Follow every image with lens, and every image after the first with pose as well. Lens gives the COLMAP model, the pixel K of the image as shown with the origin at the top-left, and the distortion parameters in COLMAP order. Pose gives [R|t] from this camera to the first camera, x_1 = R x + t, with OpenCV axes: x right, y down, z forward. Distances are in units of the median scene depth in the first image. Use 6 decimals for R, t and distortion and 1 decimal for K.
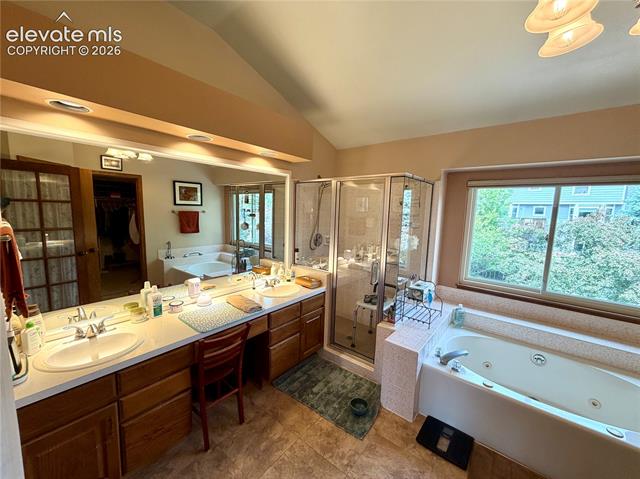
lens RADIAL K [[254.9, 0, 316.5], [0, 254.9, 237.0], [0, 0, 1]] dist [-0.000493, 0.000006]
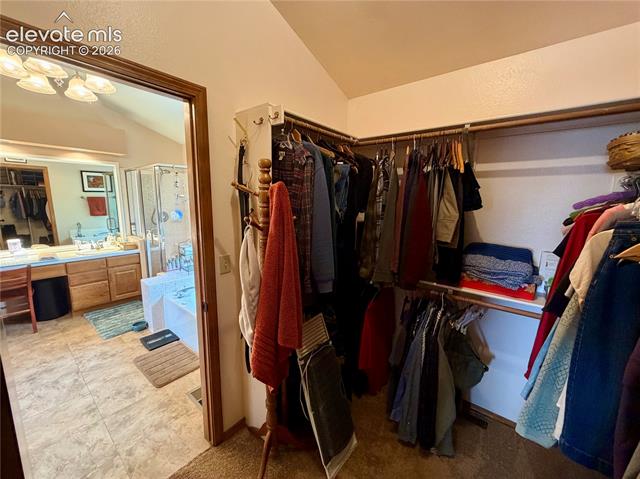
lens RADIAL K [[254.9, 0, 318.9], [0, 254.9, 239.3], [0, 0, 1]] dist [-0.000493, 0.000006]
pose [[0.999964, -0.008481, -0.000306, 0.977794], [0.008486, 0.998770, 0.048859, 0.084594], [-0.000108, -0.048859, 0.998806, -0.337447]]
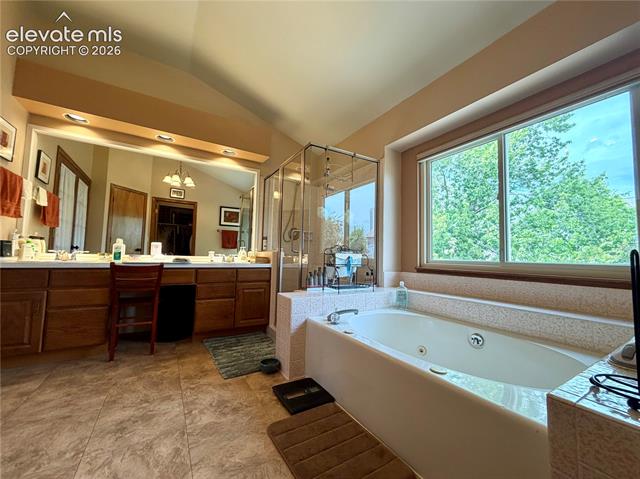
lens RADIAL K [[254.9, 0, 318.9], [0, 254.9, 238.9], [0, 0, 1]] dist [-0.000493, 0.000006]
pose [[0.939818, -0.032422, -0.340132, 0.584927], [-0.033743, 0.981814, -0.186823, 0.285699], [0.340004, 0.187057, 0.921633, 0.066237]]
